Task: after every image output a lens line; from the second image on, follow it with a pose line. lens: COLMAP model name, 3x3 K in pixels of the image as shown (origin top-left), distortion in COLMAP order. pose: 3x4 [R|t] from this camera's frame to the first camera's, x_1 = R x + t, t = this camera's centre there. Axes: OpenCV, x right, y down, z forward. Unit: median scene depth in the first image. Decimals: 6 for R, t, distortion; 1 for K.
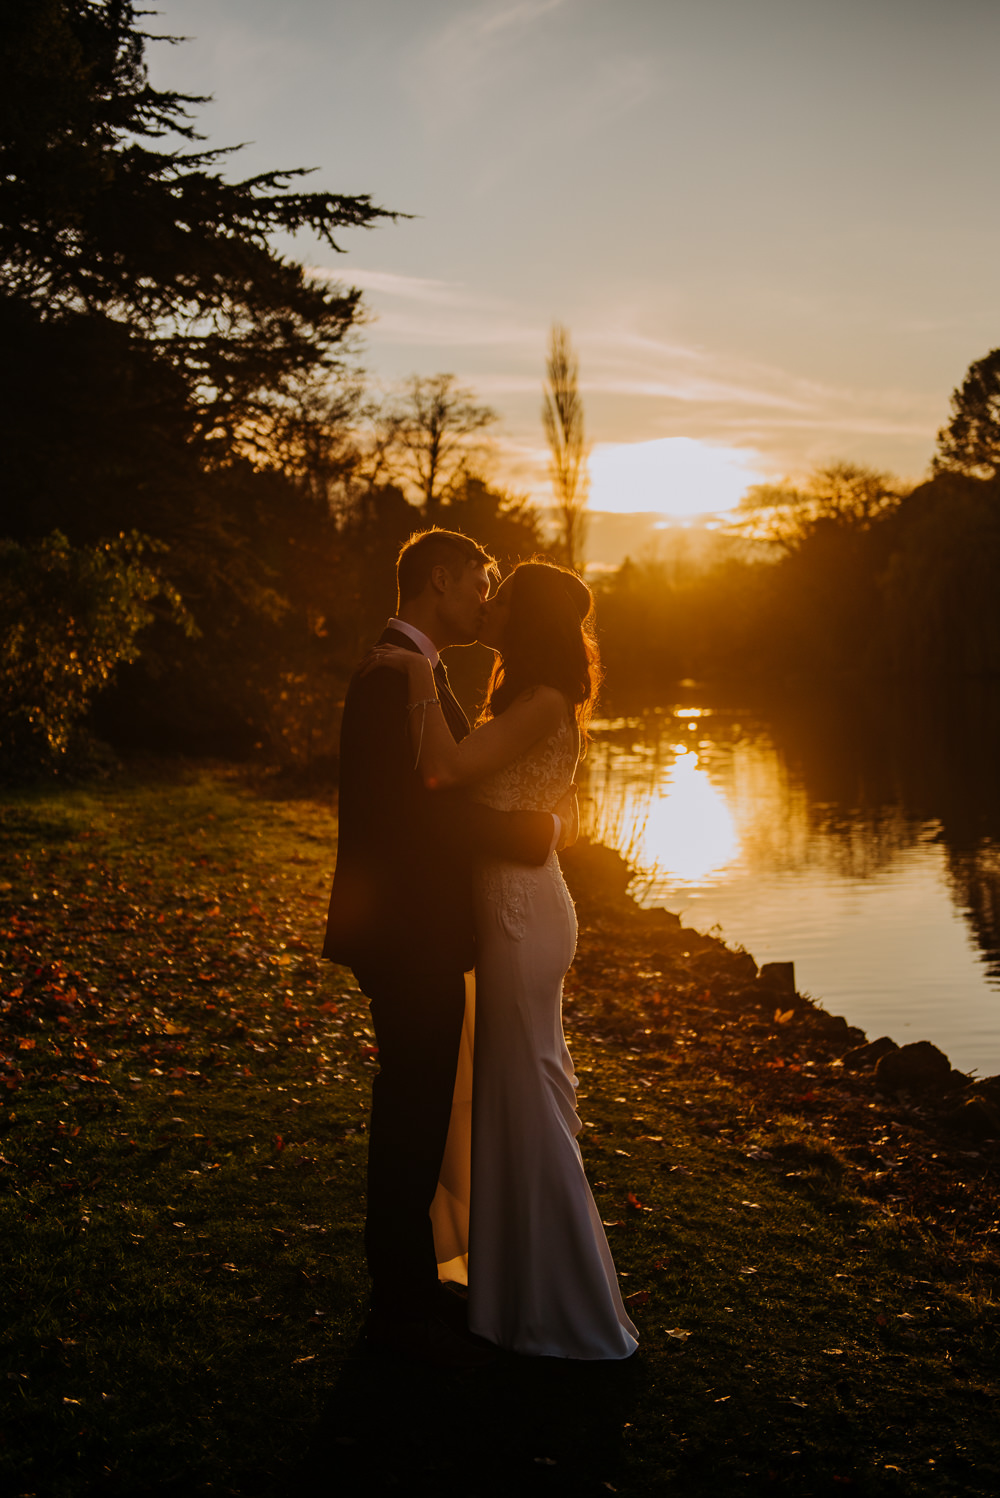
lens RADIAL K [[2185.0, 0, 529.3], [0, 2185.0, 697.4], [0, 0, 1]] dist [0.089997, 0.000000]
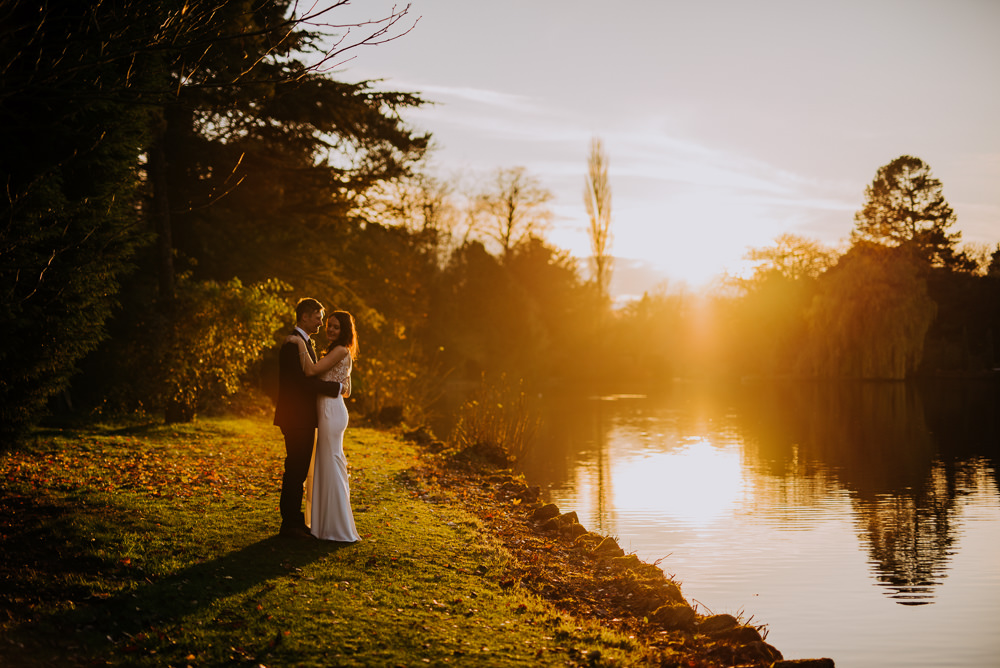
lens RADIAL K [[1589.0, 0, 503.2], [0, 1589.0, 329.9], [0, 0, 1]] dist [0.015141, 0.000000]
pose [[0.997670, 0.029403, -0.061567, 0.076163], [-0.031672, 0.998842, -0.036203, 0.008859], [0.060431, 0.038068, 0.997446, -0.267907]]
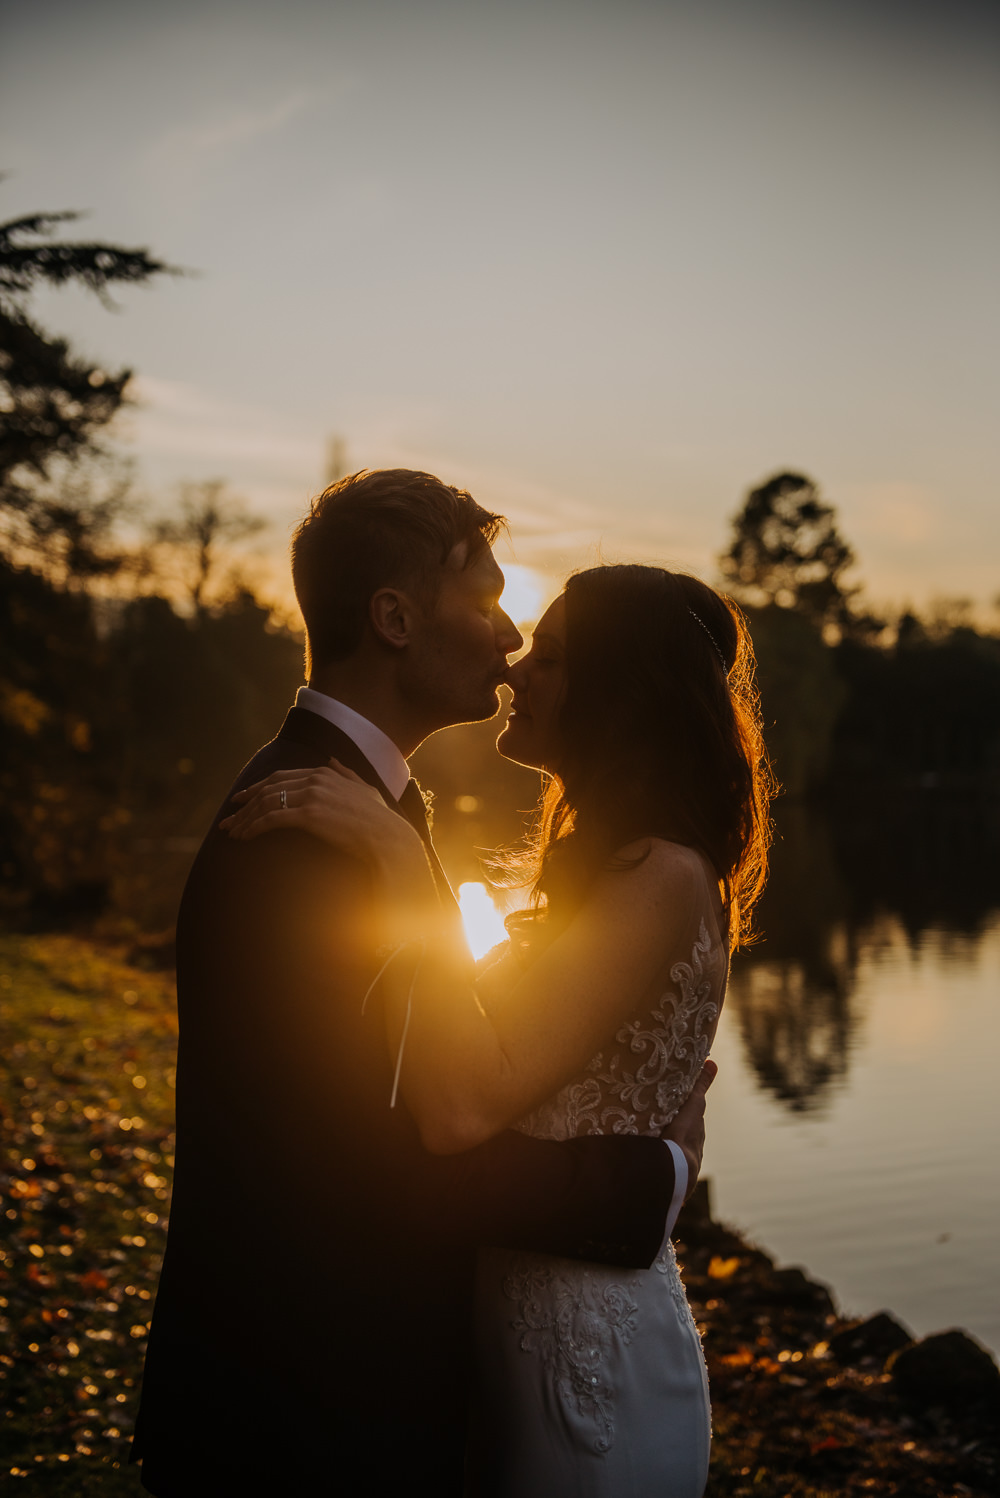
lens RADIAL K [[2178.2, 0, 581.2], [0, 2178.2, 739.6], [0, 0, 1]] dist [0.170824, 0.000000]
pose [[0.991417, 0.017059, 0.129622, -0.011360], [-0.012535, 0.999286, -0.035640, -0.002122], [-0.130137, 0.033709, 0.990923, 0.096768]]
